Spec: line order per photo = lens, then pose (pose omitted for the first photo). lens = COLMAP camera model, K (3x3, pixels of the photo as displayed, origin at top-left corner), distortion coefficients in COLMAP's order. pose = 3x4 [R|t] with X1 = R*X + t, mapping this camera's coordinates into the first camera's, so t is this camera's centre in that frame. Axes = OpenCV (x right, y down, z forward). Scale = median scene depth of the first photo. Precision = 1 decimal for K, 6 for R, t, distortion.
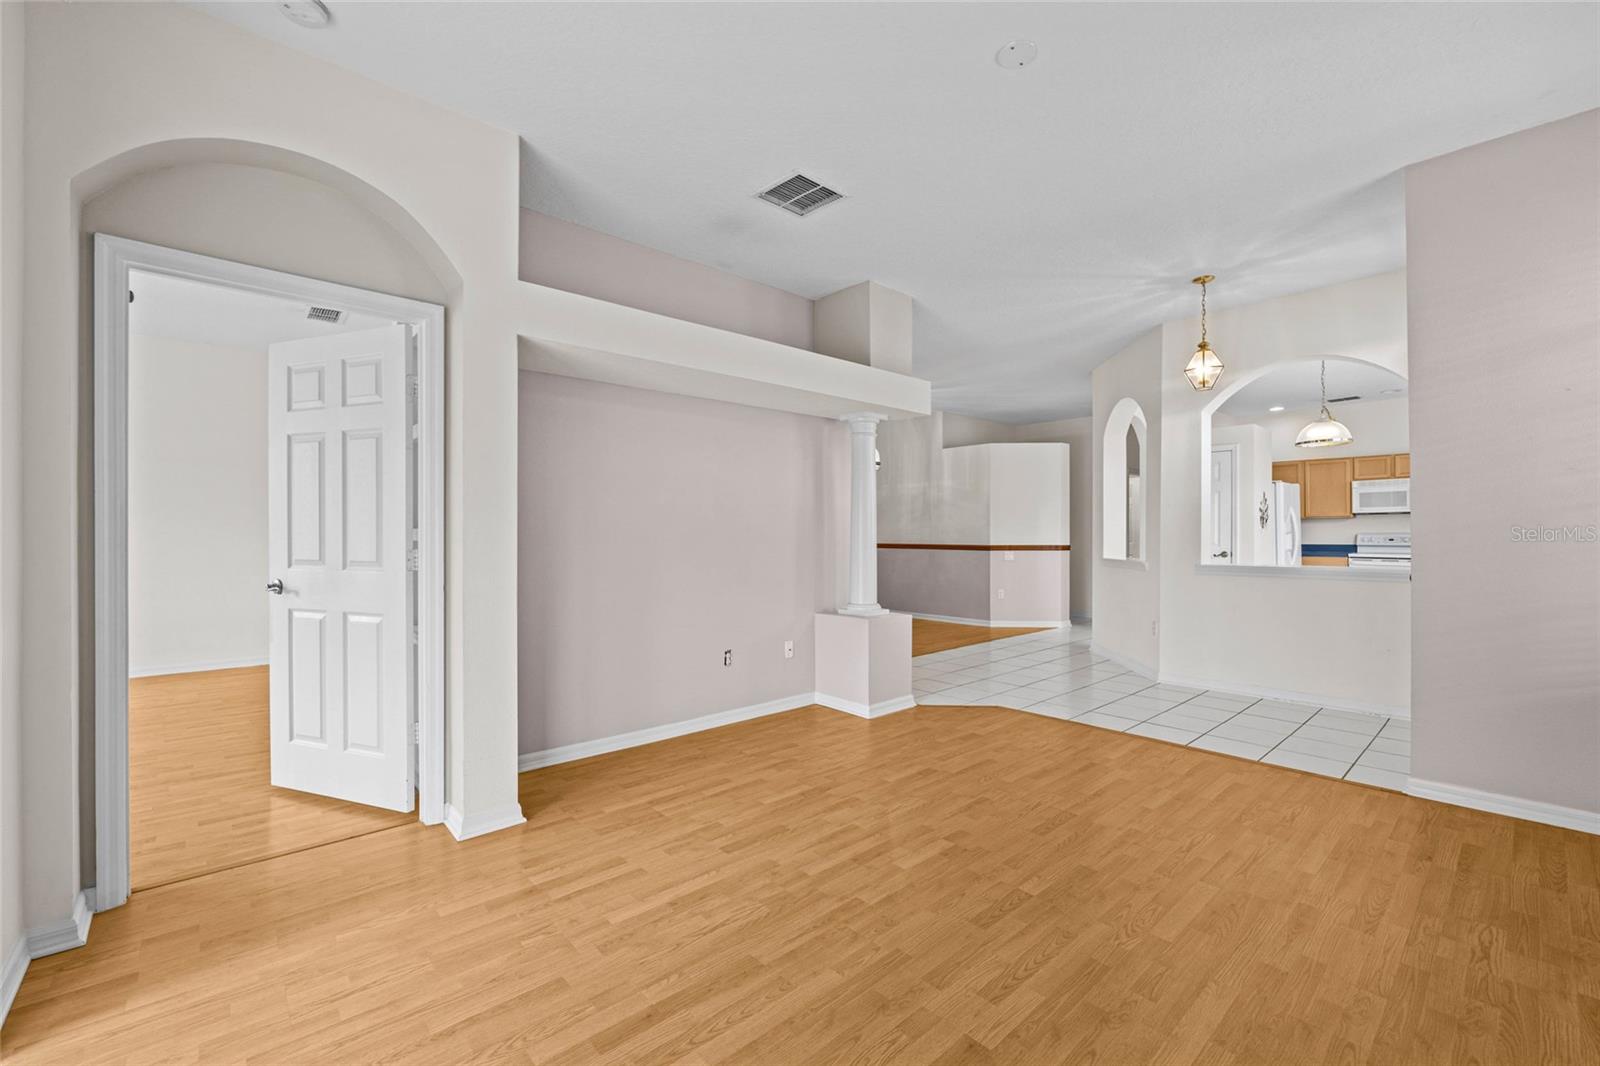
lens RADIAL K [[653.3, 0, 798.6], [0, 653.3, 526.9], [0, 0, 1]] dist [0.002058, 0.000090]
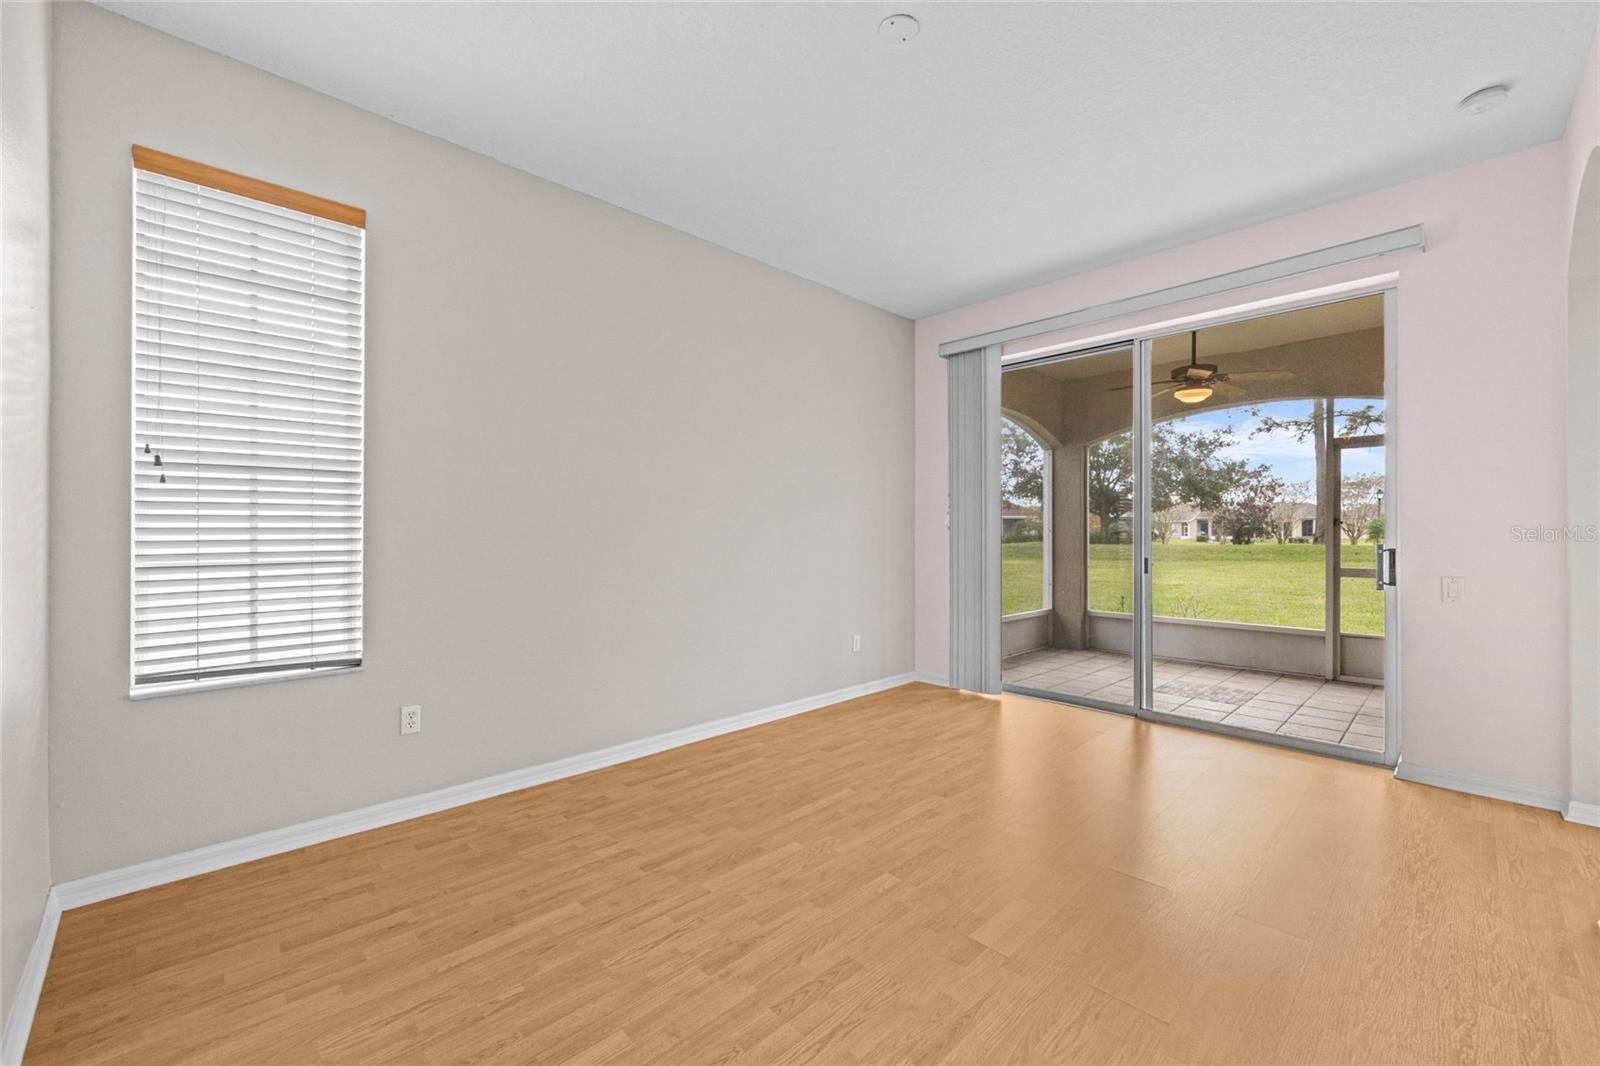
lens RADIAL K [[653.3, 0, 797.6], [0, 653.3, 536.0], [0, 0, 1]] dist [0.002058, 0.000090]
pose [[-0.998965, 0.000823, -0.045477, 0.545193], [0.000919, 0.999997, -0.002079, 0.021656], [0.045475, -0.002118, -0.998963, 2.022555]]
